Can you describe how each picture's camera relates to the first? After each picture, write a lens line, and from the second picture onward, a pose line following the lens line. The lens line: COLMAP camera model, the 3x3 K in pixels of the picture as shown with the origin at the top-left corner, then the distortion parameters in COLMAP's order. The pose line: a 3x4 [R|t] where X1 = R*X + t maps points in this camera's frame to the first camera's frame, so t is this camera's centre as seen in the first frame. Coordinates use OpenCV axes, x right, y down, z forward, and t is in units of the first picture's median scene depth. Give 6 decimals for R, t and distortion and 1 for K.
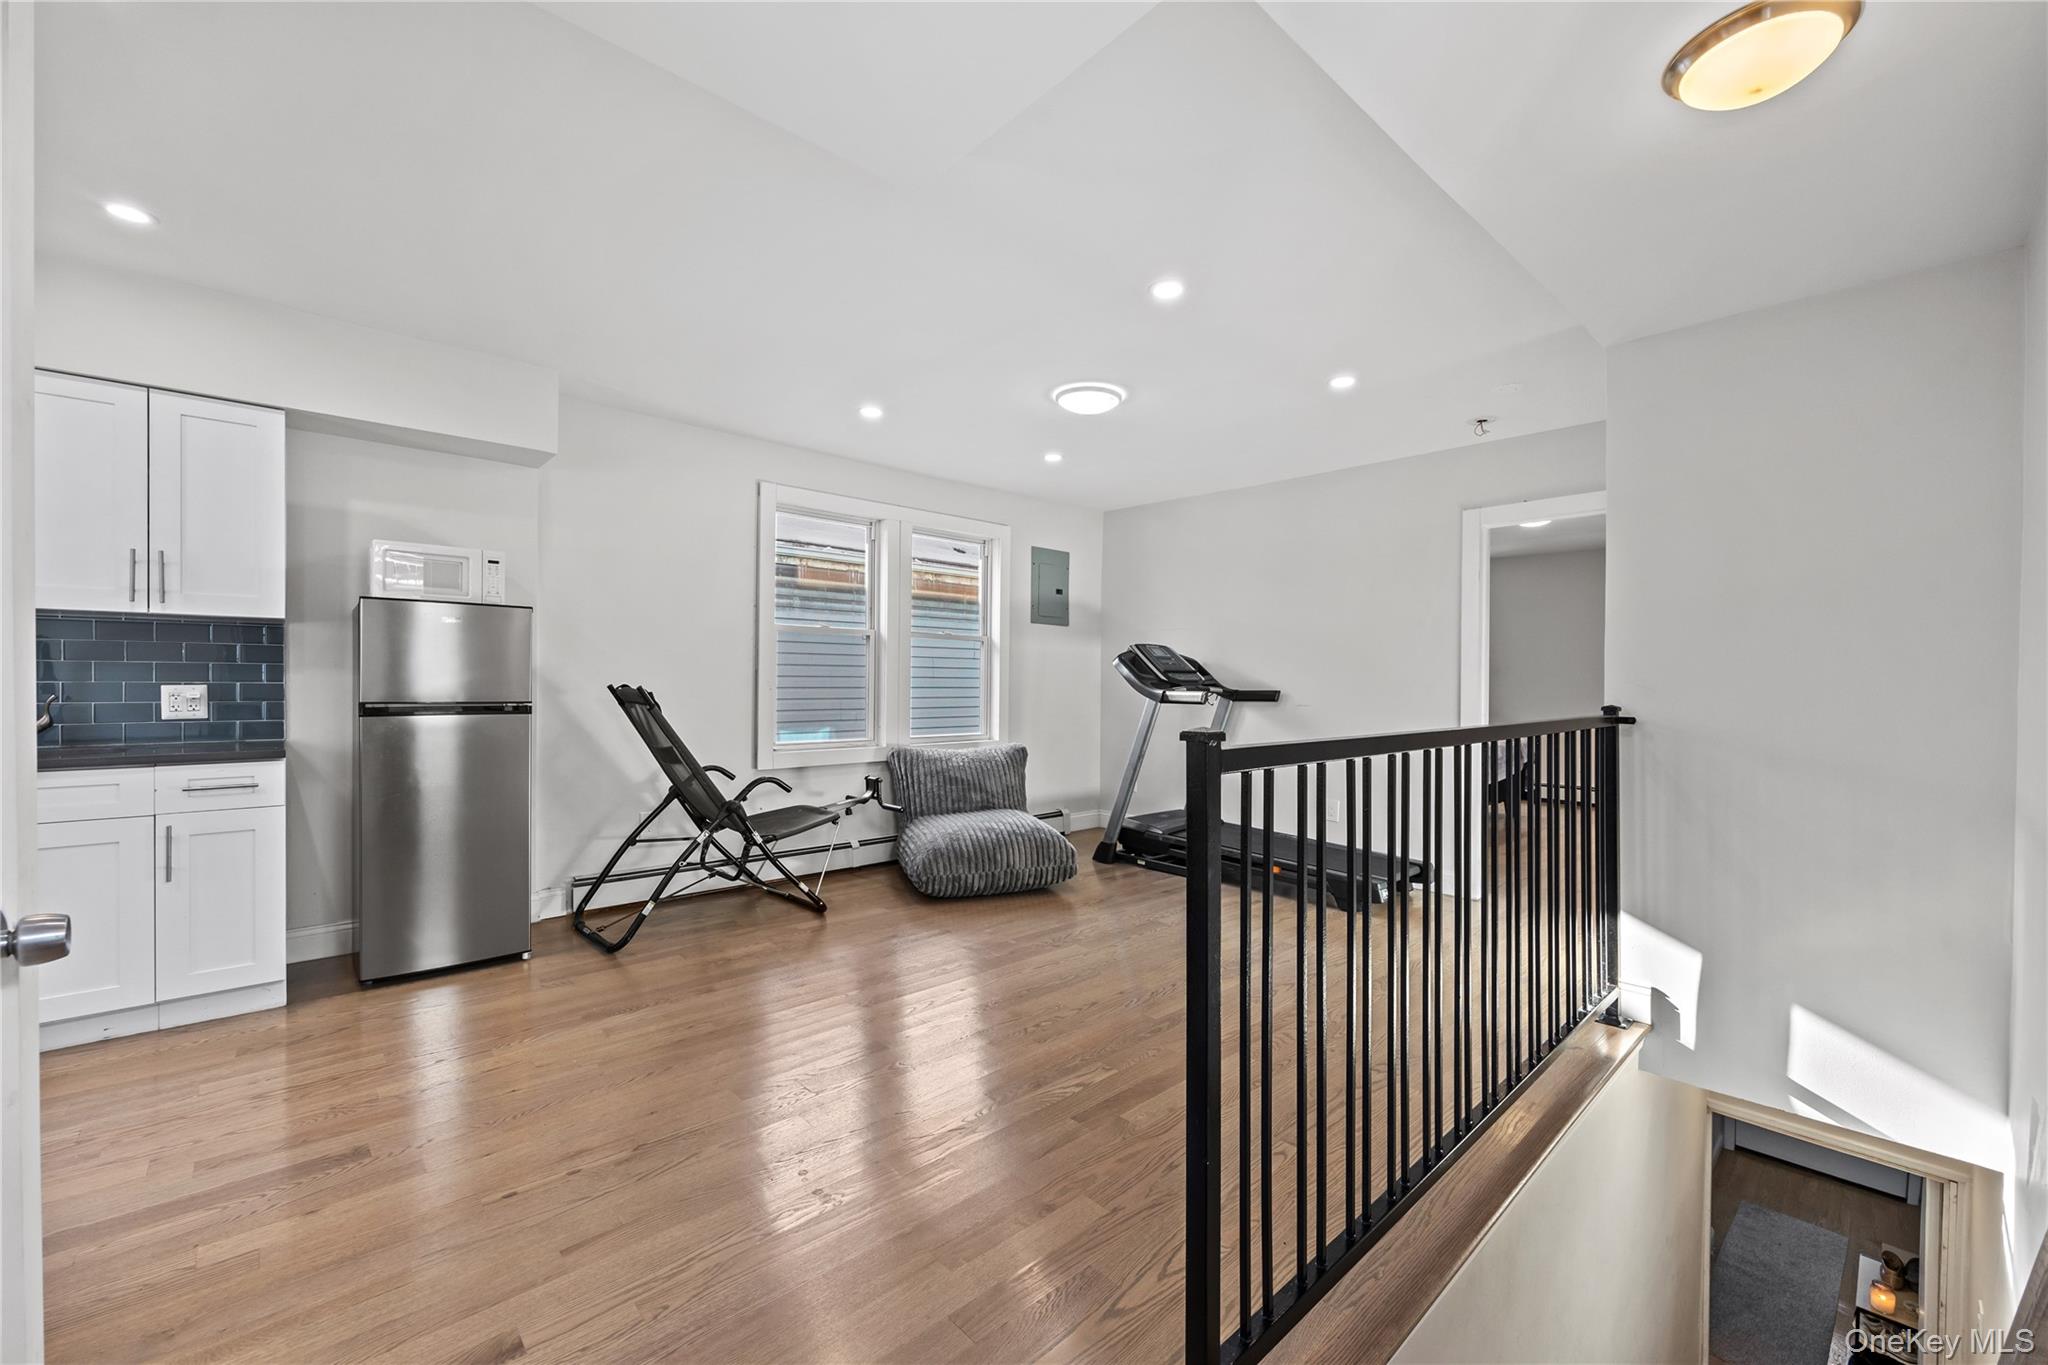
lens RADIAL K [[835.2, 0, 1043.1], [0, 835.2, 681.3], [0, 0, 1]] dist [-0.001759, -0.000617]
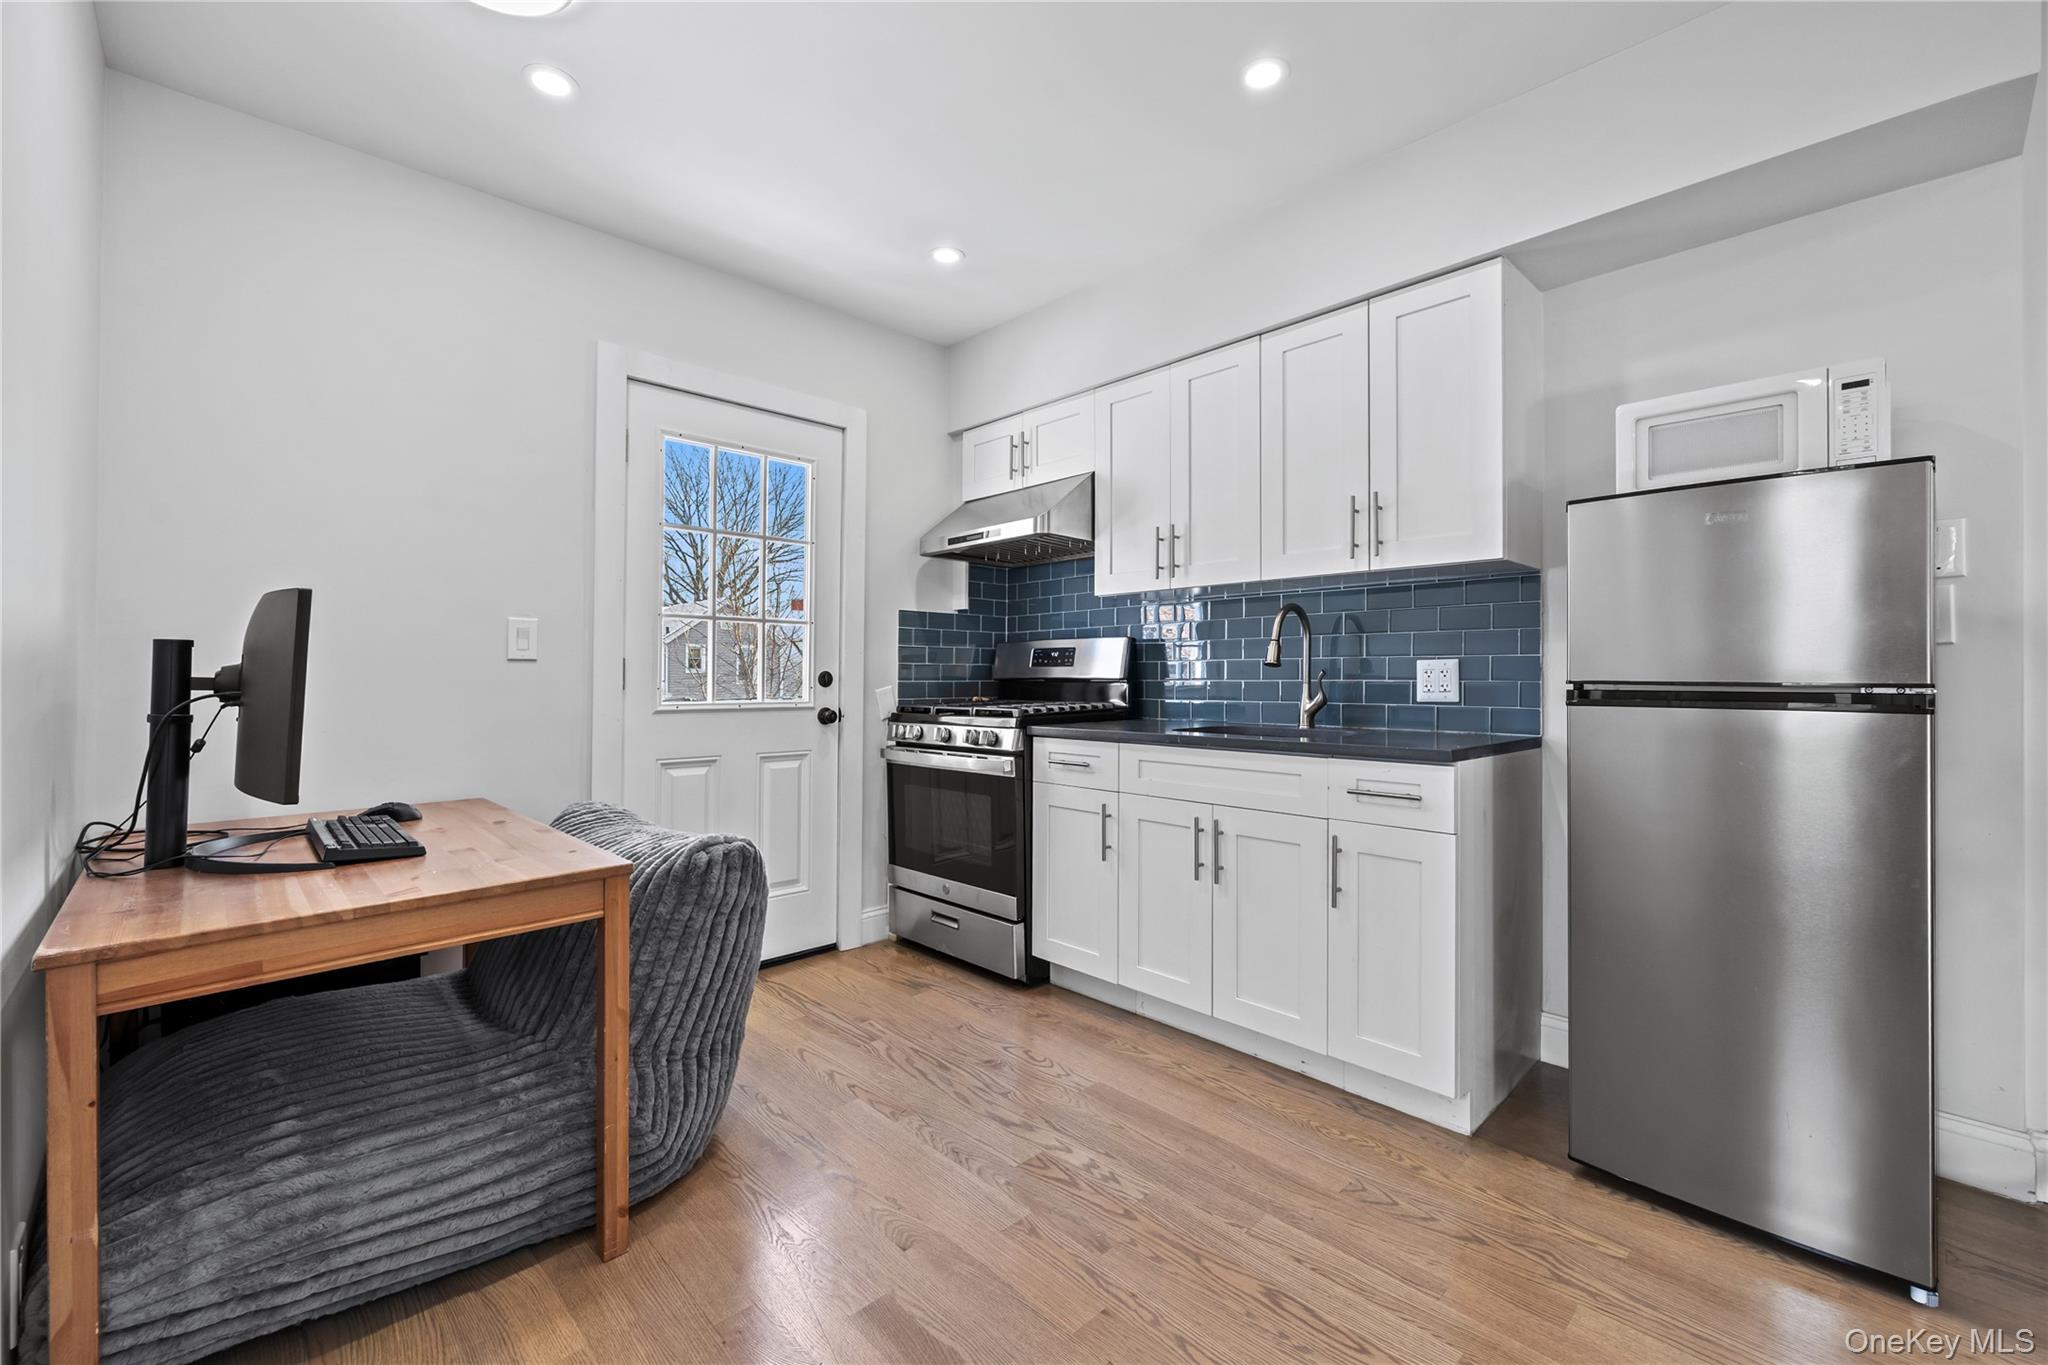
lens RADIAL K [[835.2, 0, 1041.2], [0, 835.2, 674.6], [0, 0, 1]] dist [-0.001759, -0.000617]
pose [[0.019386, -0.011085, -0.999751, -0.233836], [-0.000897, 0.999938, -0.011104, 0.028645], [0.999812, 0.001112, 0.019374, 0.610273]]
